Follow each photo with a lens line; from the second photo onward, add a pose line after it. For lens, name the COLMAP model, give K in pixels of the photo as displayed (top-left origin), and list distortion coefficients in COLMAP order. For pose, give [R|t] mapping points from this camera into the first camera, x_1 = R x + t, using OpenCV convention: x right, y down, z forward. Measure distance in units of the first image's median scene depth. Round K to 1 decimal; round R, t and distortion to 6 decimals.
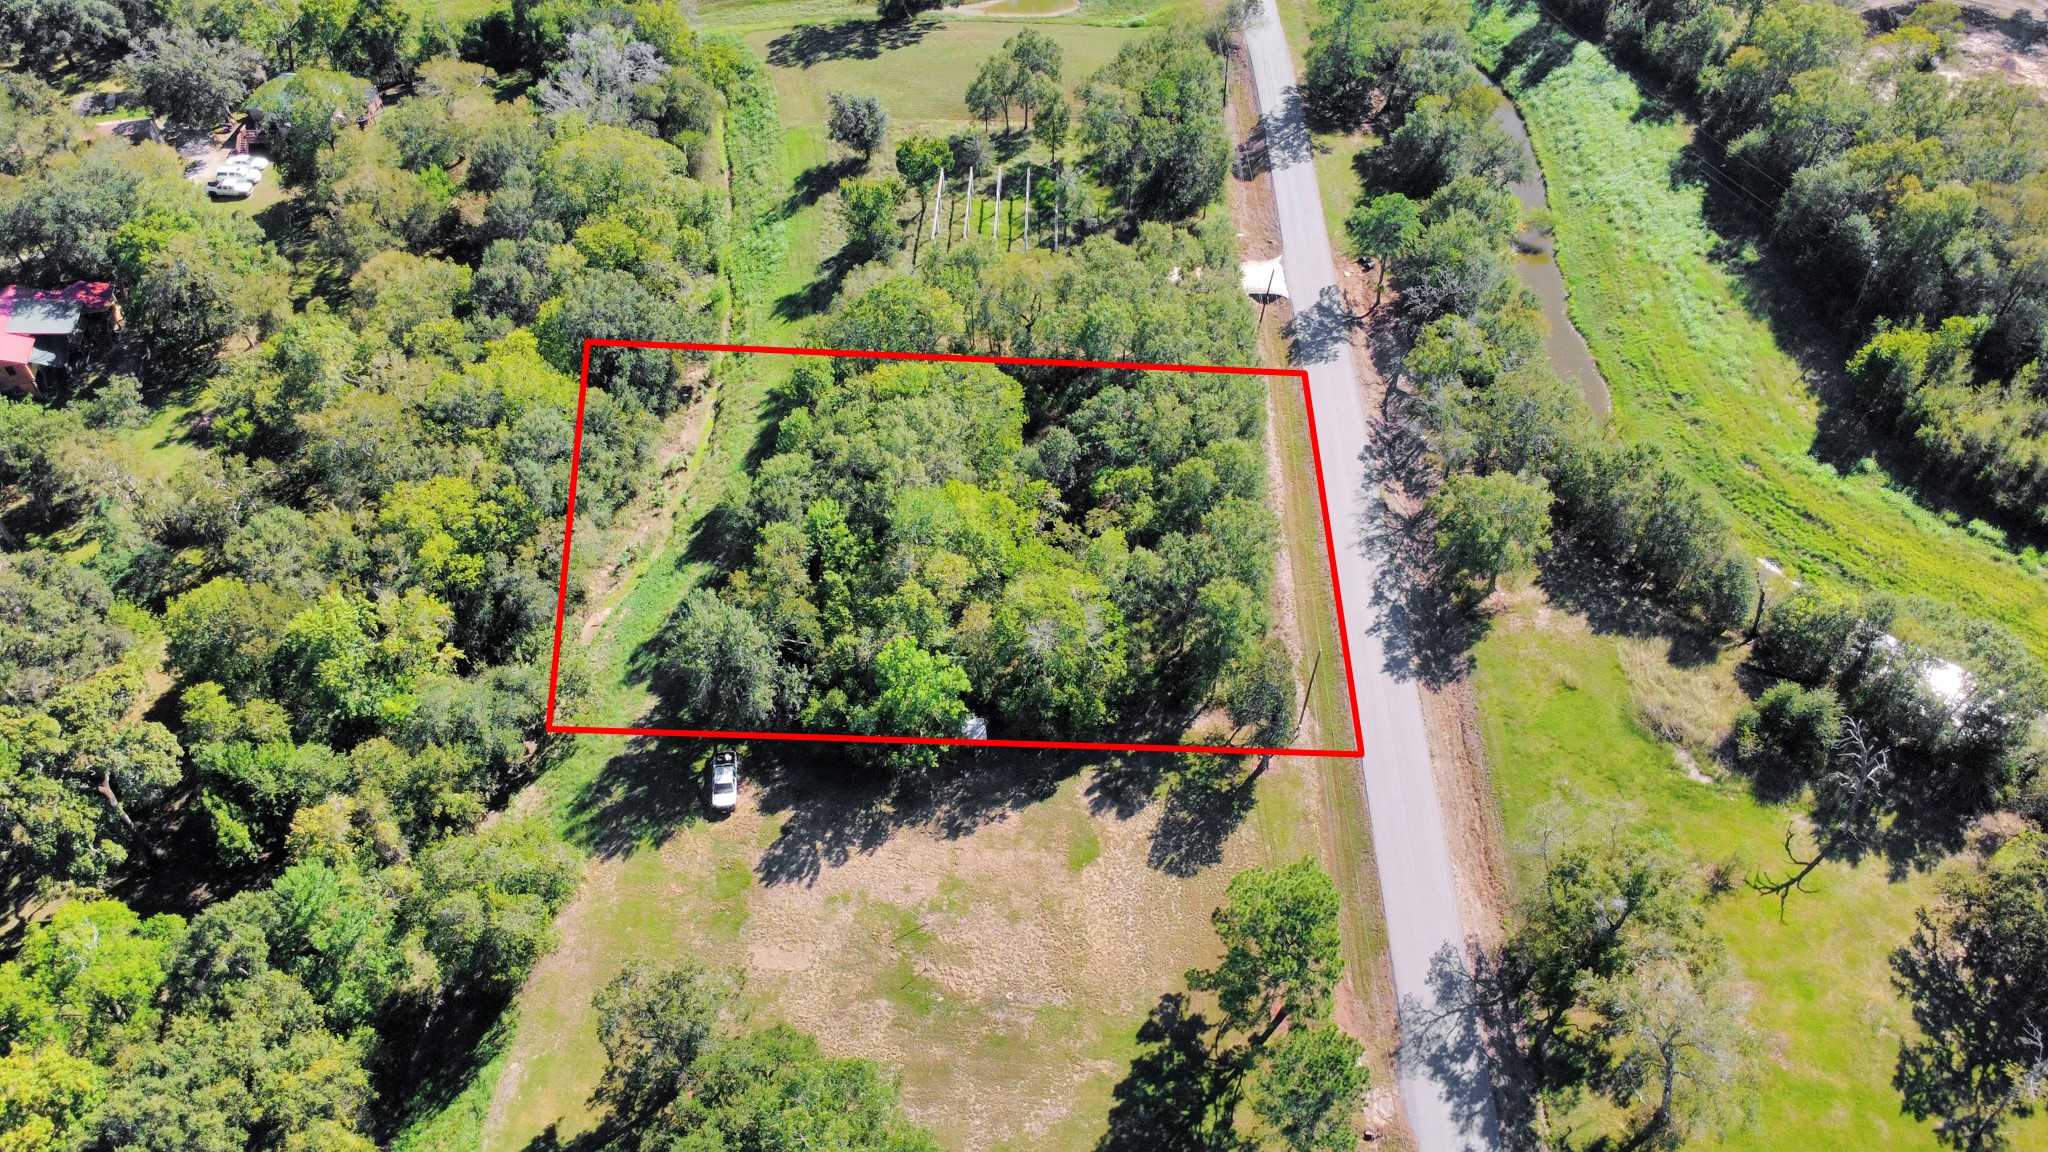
lens RADIAL K [[1489.4, 0, 1021.0], [0, 1489.4, 568.9], [0, 0, 1]] dist [0.003542, -0.005667]
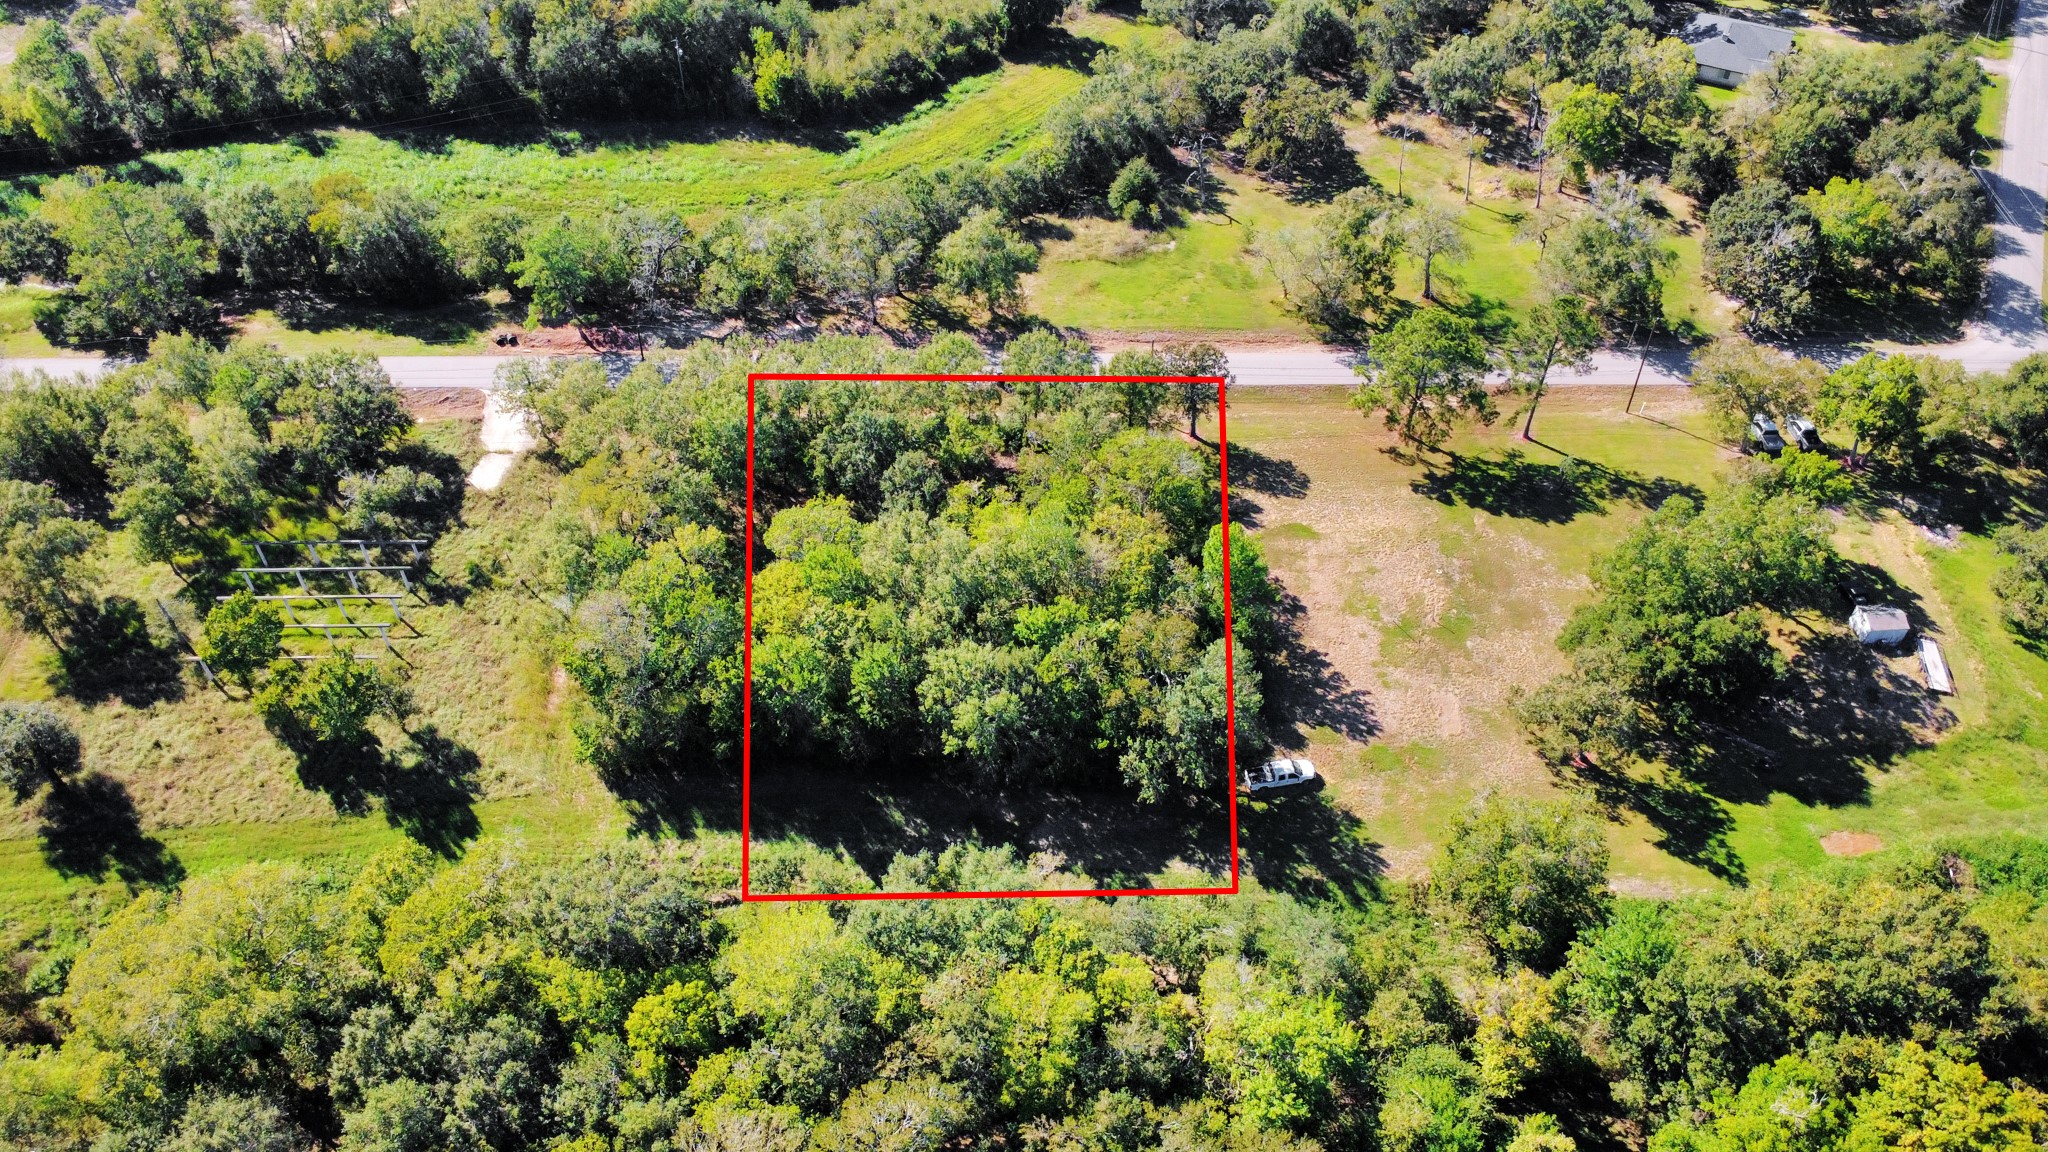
lens RADIAL K [[1489.4, 0, 1028.3], [0, 1489.4, 578.0], [0, 0, 1]] dist [0.003542, -0.005667]
pose [[-0.051095, -0.700102, 0.712212, -0.742954], [0.701147, 0.482692, 0.524786, -0.520949], [-0.711183, 0.526180, 0.466212, 0.529313]]
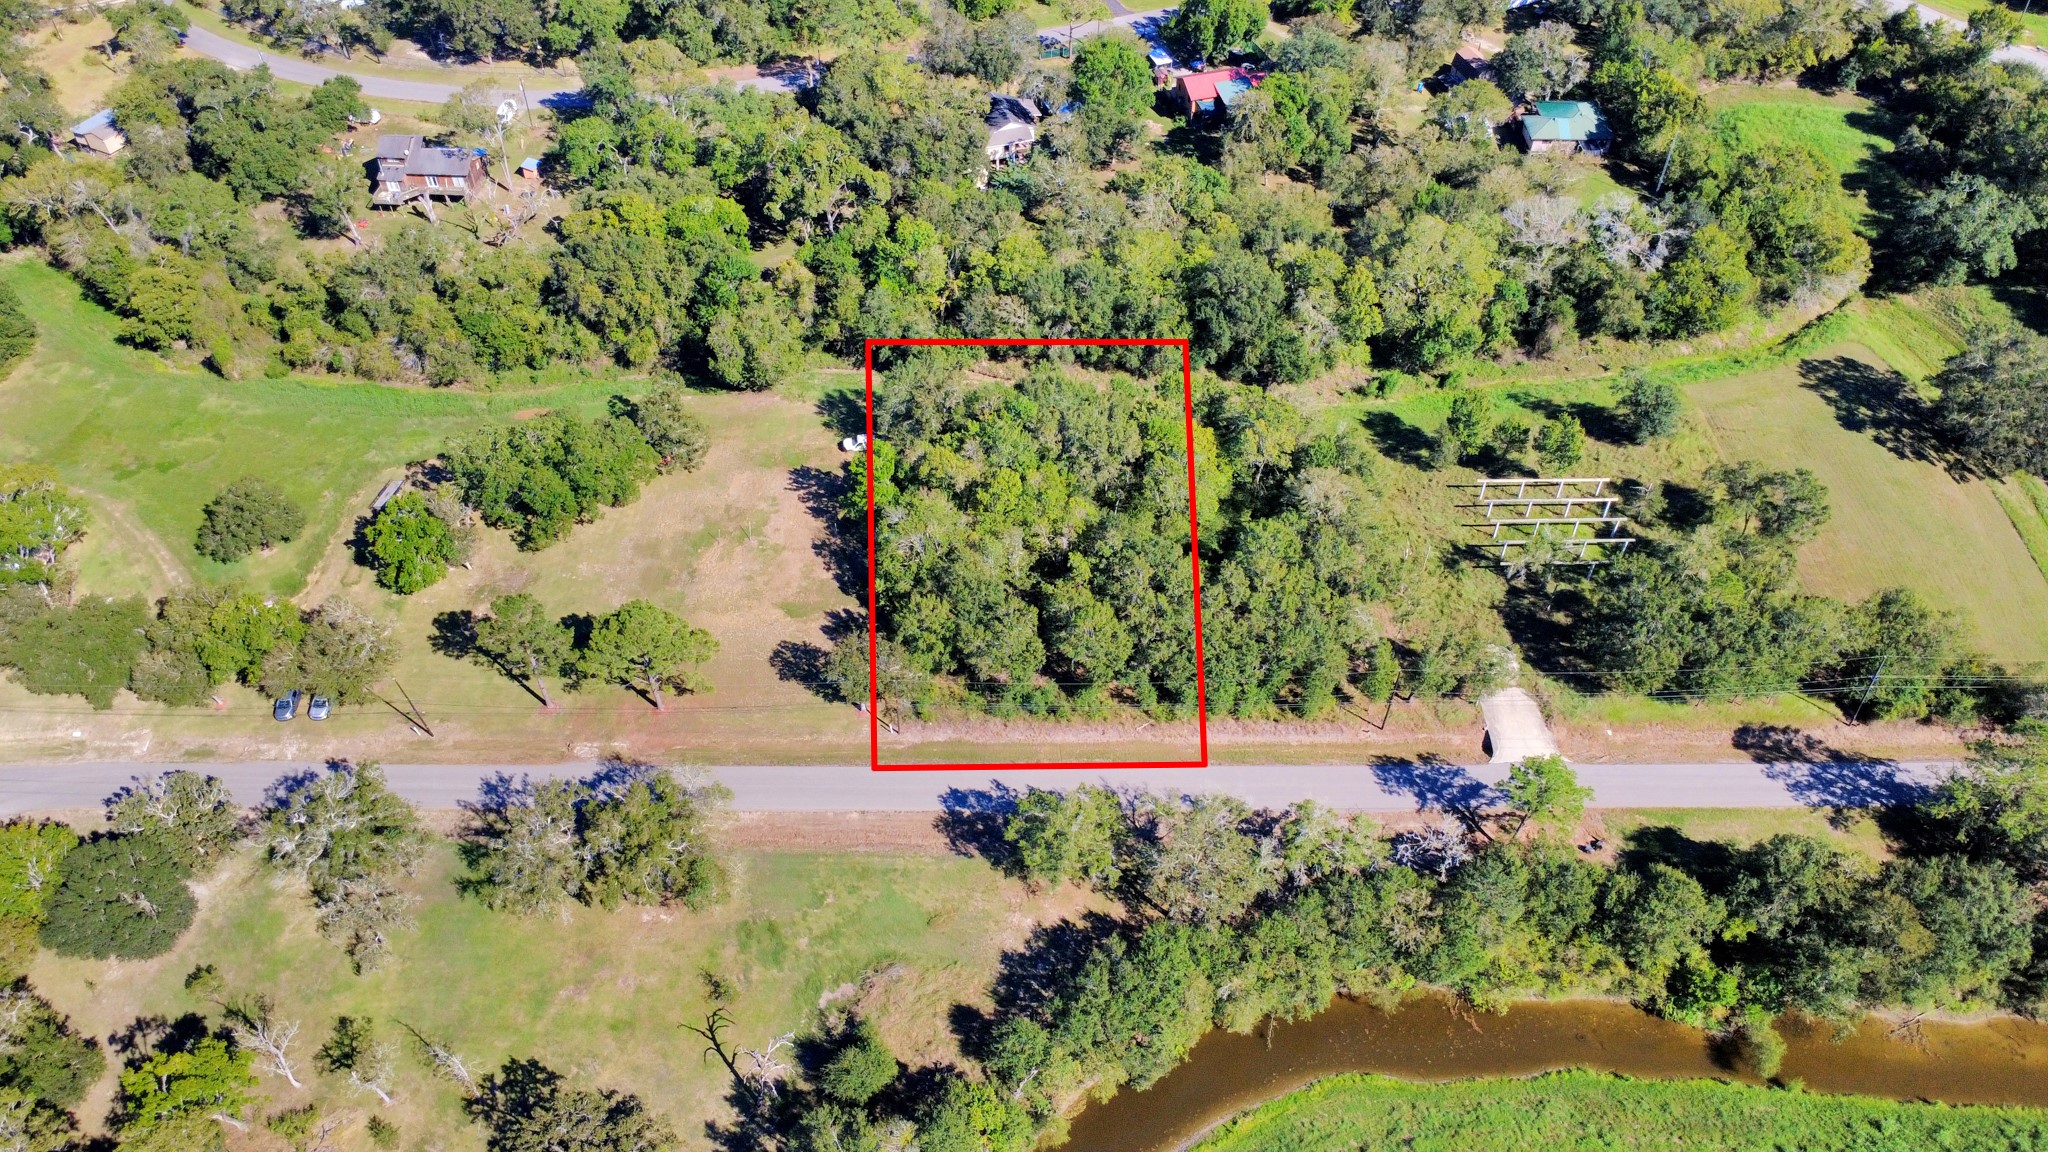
lens RADIAL K [[1489.4, 0, 1026.3], [0, 1489.4, 585.1], [0, 0, 1]] dist [0.003542, -0.005667]
pose [[0.034194, 0.724479, -0.688448, 0.920697], [-0.698421, 0.510049, 0.502054, -0.636703], [0.714870, 0.463659, 0.523432, 0.329565]]
